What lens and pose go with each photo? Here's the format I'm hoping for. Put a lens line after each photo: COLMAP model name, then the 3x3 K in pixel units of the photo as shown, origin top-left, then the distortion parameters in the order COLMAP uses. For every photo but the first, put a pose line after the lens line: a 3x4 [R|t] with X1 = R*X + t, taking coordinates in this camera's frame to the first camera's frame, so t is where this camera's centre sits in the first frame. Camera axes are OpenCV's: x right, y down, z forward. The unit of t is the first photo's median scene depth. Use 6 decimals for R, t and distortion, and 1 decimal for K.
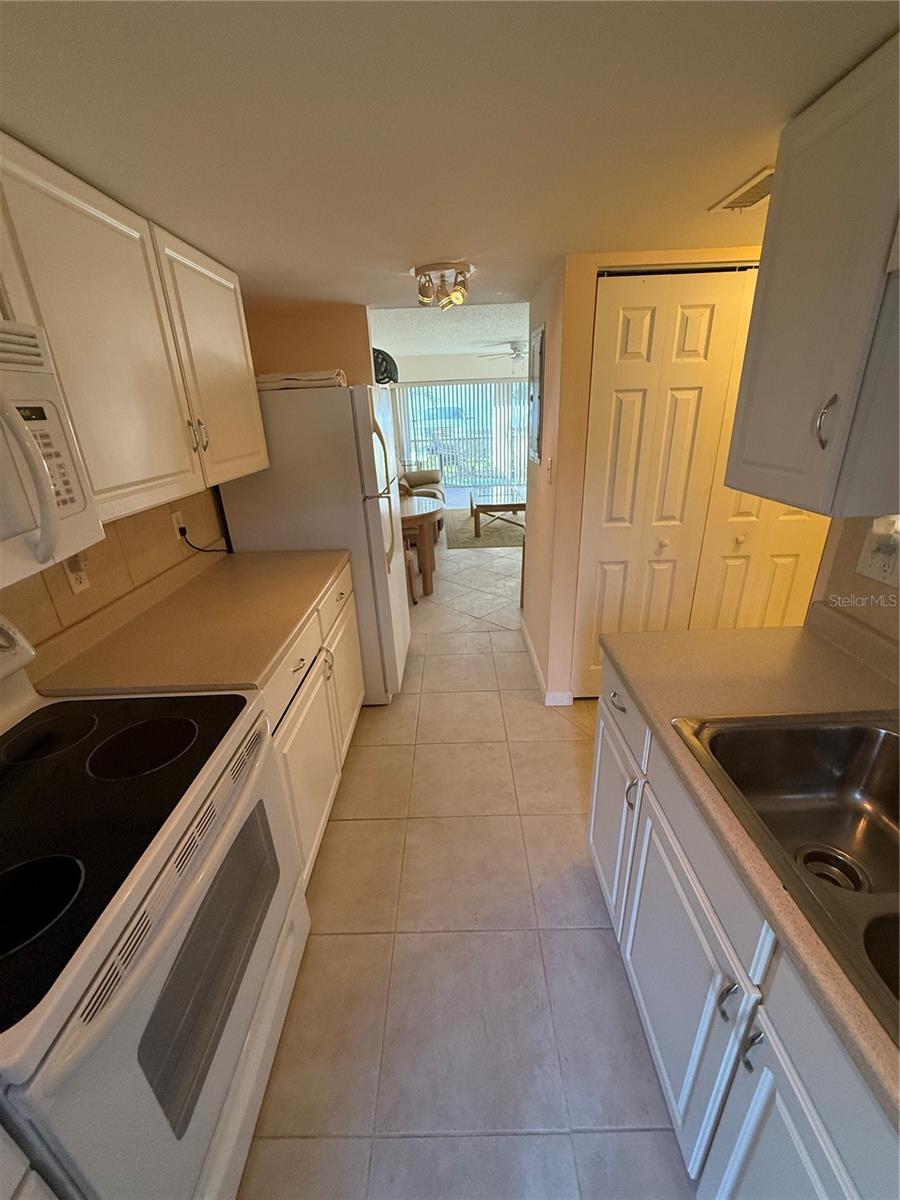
lens RADIAL K [[478.7, 0, 450.1], [0, 478.7, 597.7], [0, 0, 1]] dist [-0.001241, 0.000288]
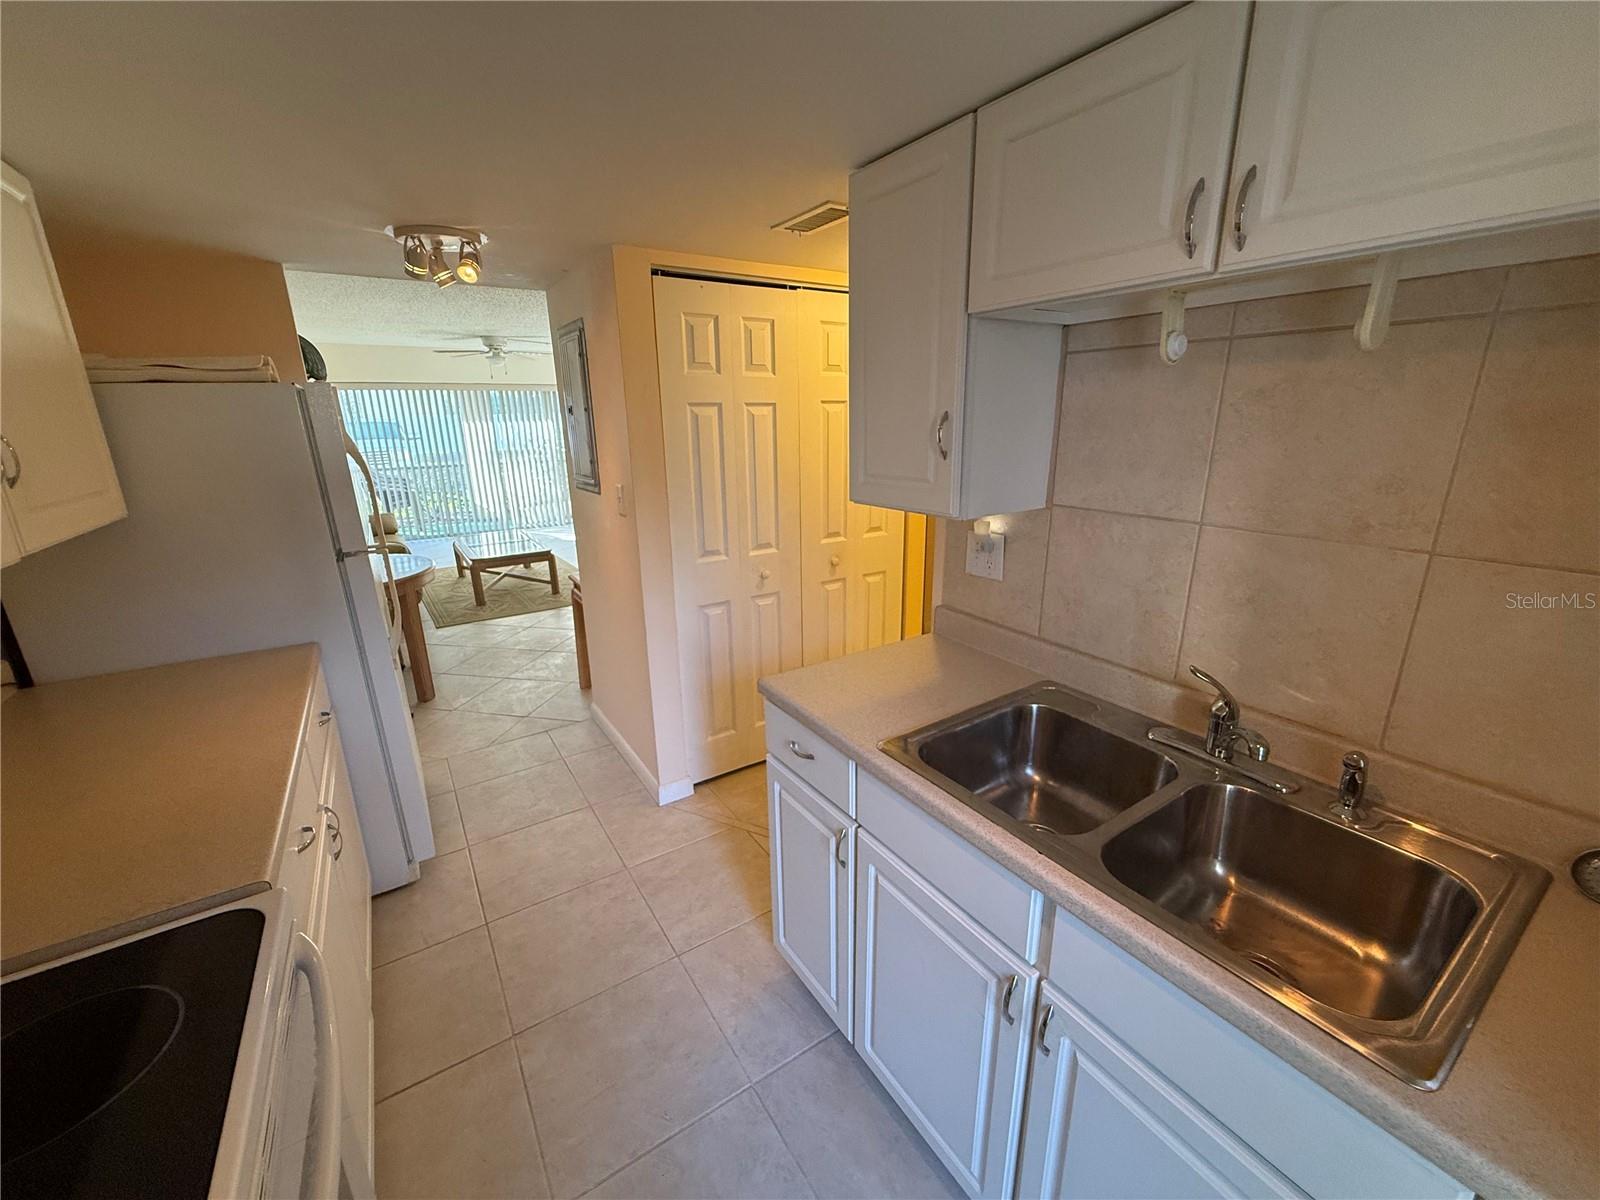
lens RADIAL K [[638.3, 0, 798.4], [0, 638.3, 595.9], [0, 0, 1]] dist [-0.001241, 0.000288]
pose [[0.835705, -0.127278, 0.534226, -0.127233], [0.189727, 0.979790, -0.063361, 0.009445], [-0.515365, 0.154308, 0.842964, -0.003162]]
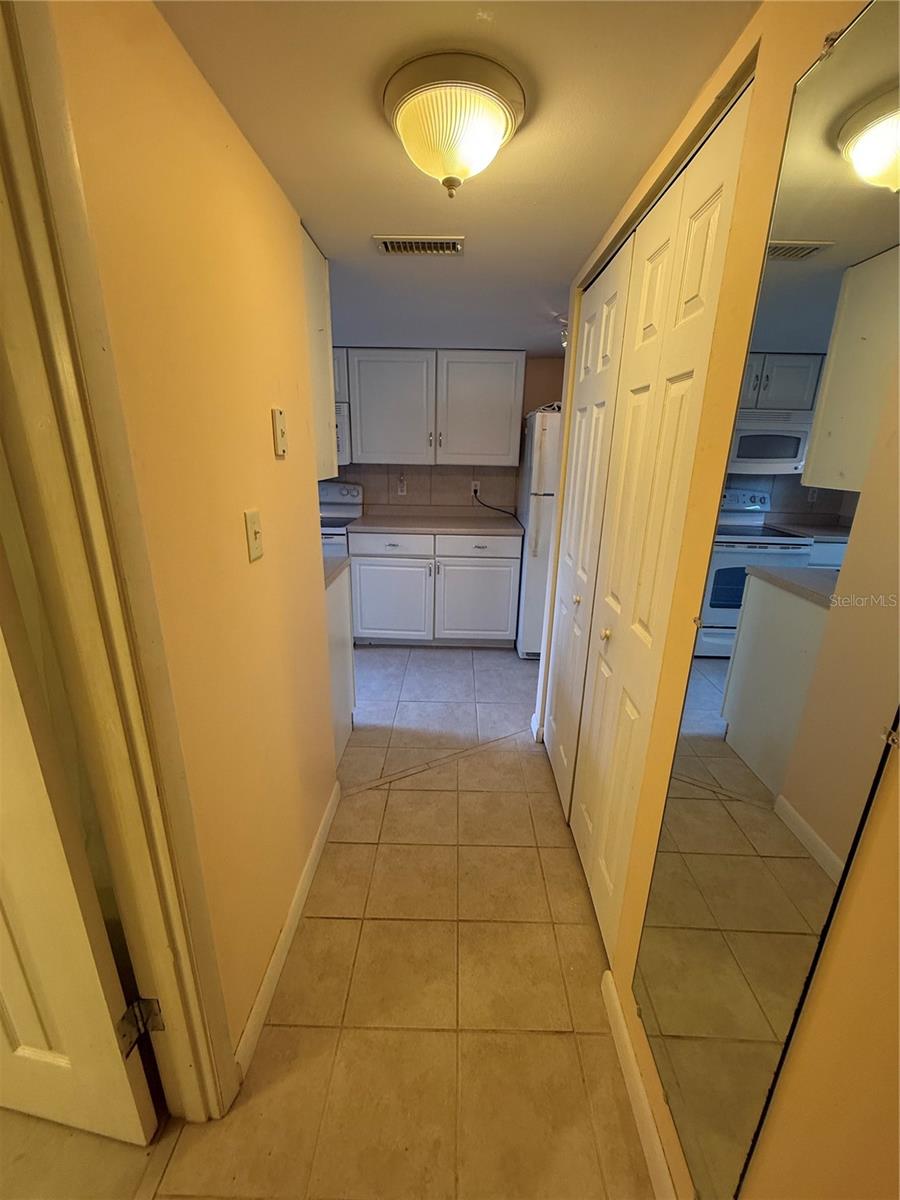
lens RADIAL K [[478.7, 0, 450.1], [0, 478.7, 597.7], [0, 0, 1]] dist [-0.001241, 0.000288]
pose [[-0.014173, 0.334503, -0.942288, 1.185601], [-0.387274, 0.866992, 0.313598, -0.284011], [0.921856, 0.369368, 0.117257, 0.720244]]
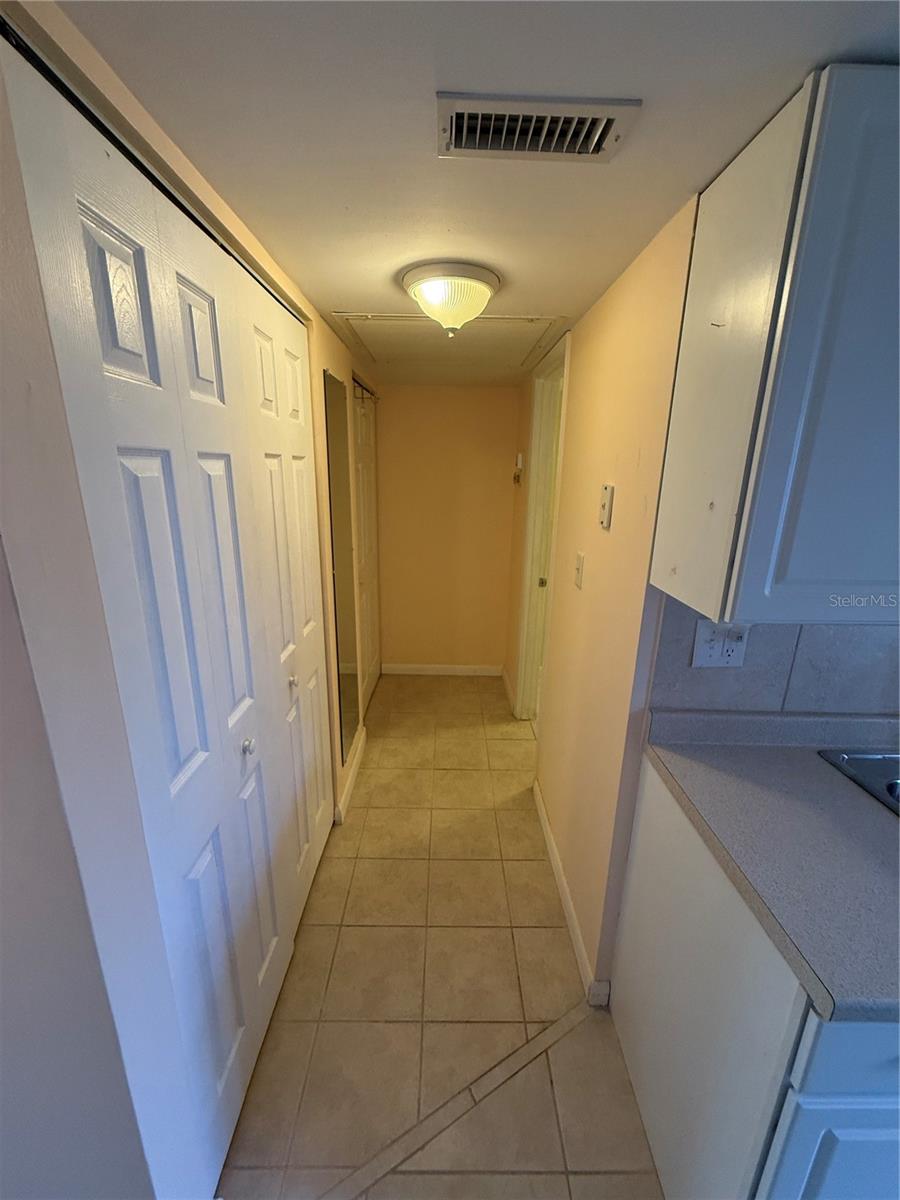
lens RADIAL K [[478.7, 0, 450.1], [0, 478.7, 597.7], [0, 0, 1]] dist [-0.001241, 0.000288]
pose [[-0.009097, -0.228358, 0.973535, -0.016907], [0.354380, 0.909650, 0.216684, -0.293900], [-0.935057, 0.346972, 0.072650, 0.711682]]
